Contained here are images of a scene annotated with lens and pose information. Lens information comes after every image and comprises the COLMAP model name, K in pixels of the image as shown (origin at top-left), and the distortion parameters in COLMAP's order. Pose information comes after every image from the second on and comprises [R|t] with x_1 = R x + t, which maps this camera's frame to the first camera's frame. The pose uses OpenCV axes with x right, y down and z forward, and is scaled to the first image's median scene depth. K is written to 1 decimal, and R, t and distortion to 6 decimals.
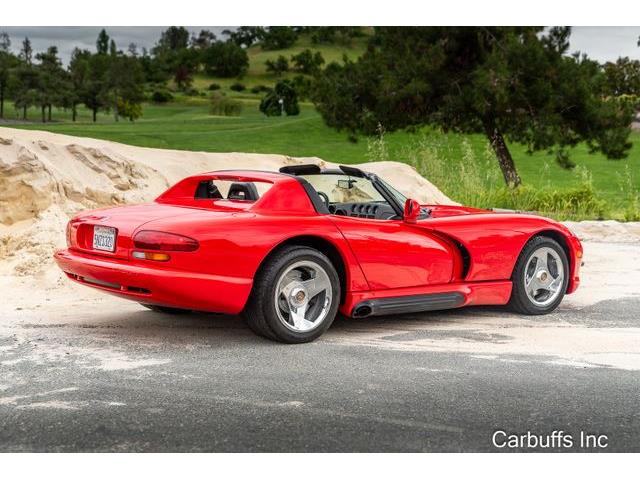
lens RADIAL K [[1117.0, 0, 320.0], [0, 1117.0, 240.0], [0, 0, 1]] dist [-0.000697, -0.044052]
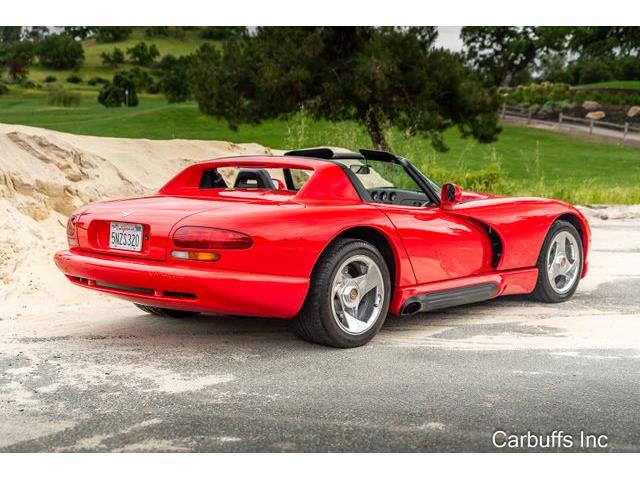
lens RADIAL K [[1060.2, 0, 333.5], [0, 1060.2, 238.6], [0, 0, 1]] dist [-0.006664, 0.080974]
pose [[0.985544, -0.029404, 0.166848, -0.112909], [0.027176, 0.999509, 0.015620, -0.005439], [-0.167225, -0.010860, 0.985859, 0.106265]]
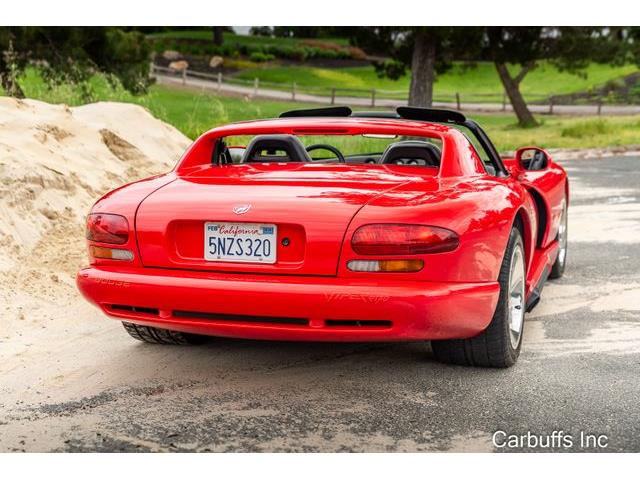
lens RADIAL K [[1095.5, 0, 320.0], [0, 1095.5, 240.0], [0, 0, 1]] dist [-0.043725, 0.113016]
pose [[0.834853, -0.098451, 0.541597, -0.308558], [0.067173, 0.994744, 0.077279, -0.029155], [-0.546359, -0.028135, 0.837078, 0.326123]]
